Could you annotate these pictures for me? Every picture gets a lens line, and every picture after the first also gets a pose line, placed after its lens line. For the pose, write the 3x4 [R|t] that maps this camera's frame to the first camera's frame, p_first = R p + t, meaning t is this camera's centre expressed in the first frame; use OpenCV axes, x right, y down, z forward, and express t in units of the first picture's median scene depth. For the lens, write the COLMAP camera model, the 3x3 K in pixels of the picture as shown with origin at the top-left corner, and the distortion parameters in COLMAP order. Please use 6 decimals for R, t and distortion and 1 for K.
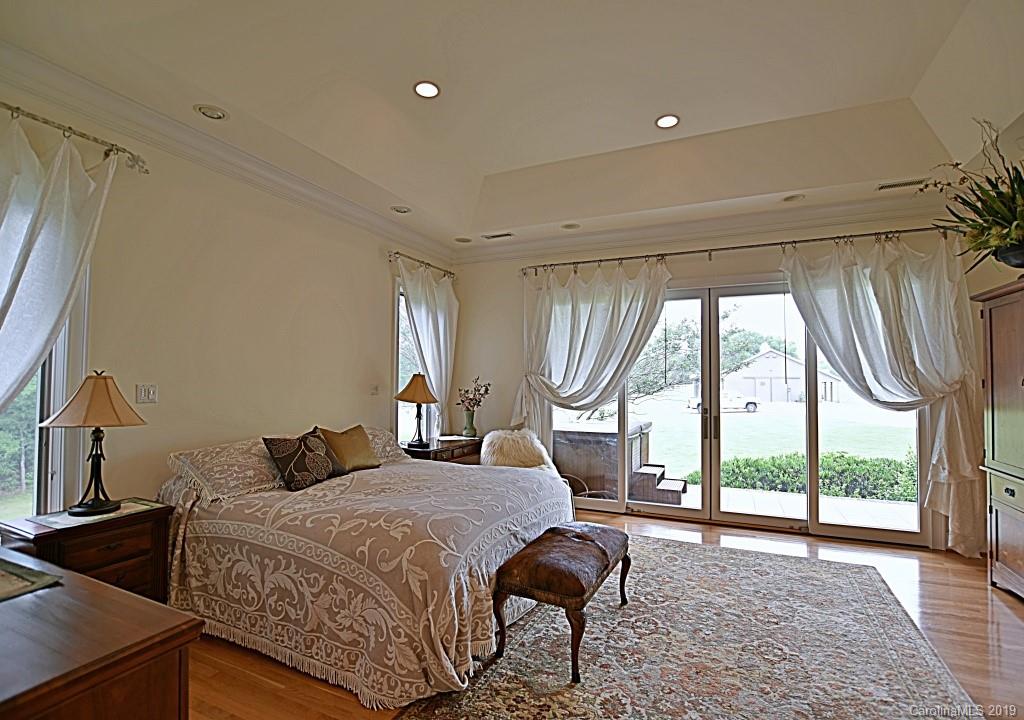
lens RADIAL K [[476.1, 0, 513.8], [0, 476.1, 363.7], [0, 0, 1]] dist [-0.027791, 0.002471]
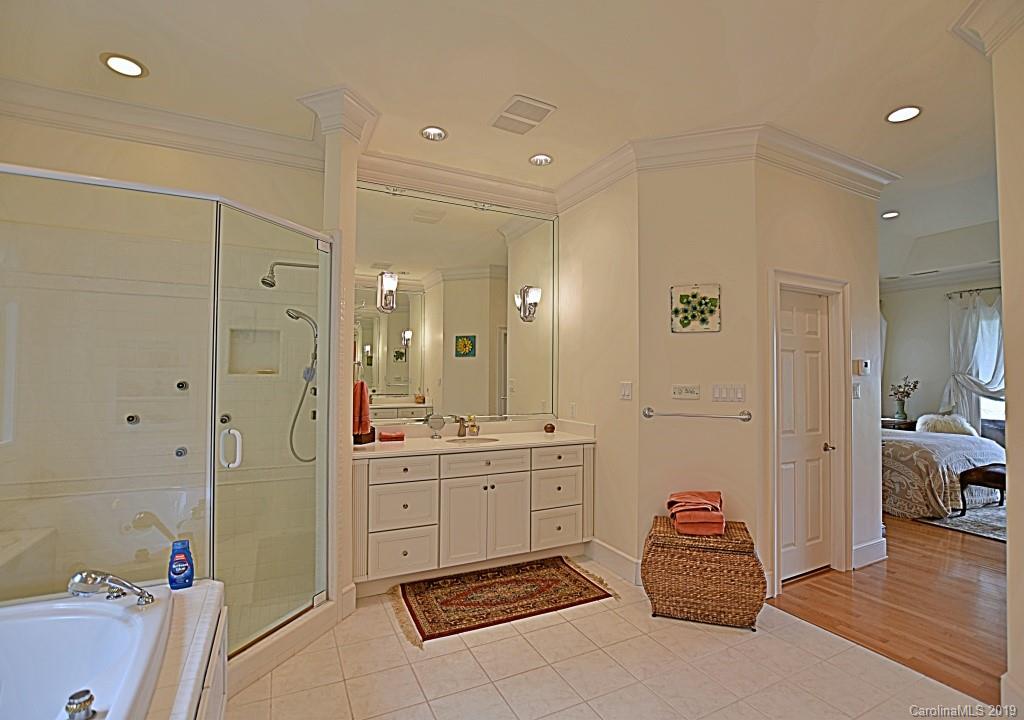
lens RADIAL K [[476.1, 0, 518.4], [0, 476.1, 367.1], [0, 0, 1]] dist [-0.027791, 0.002471]
pose [[0.788694, -0.017526, -0.614536, -0.149222], [0.024091, 0.999707, 0.002407, -0.033232], [0.614314, -0.016703, 0.788885, -0.859398]]
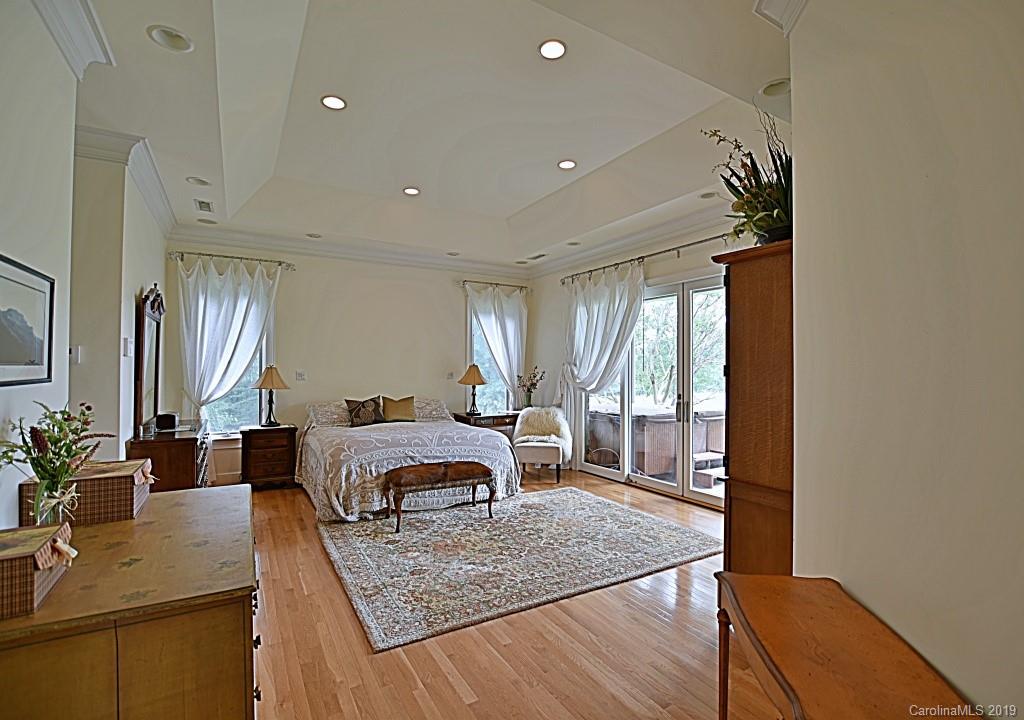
lens RADIAL K [[476.1, 0, 515.1], [0, 476.1, 363.9], [0, 0, 1]] dist [-0.027791, 0.002471]
pose [[0.819178, -0.008805, -0.573471, 0.713844], [0.020966, 0.999674, 0.014601, 0.000855], [0.573155, -0.023985, 0.819096, -0.105188]]
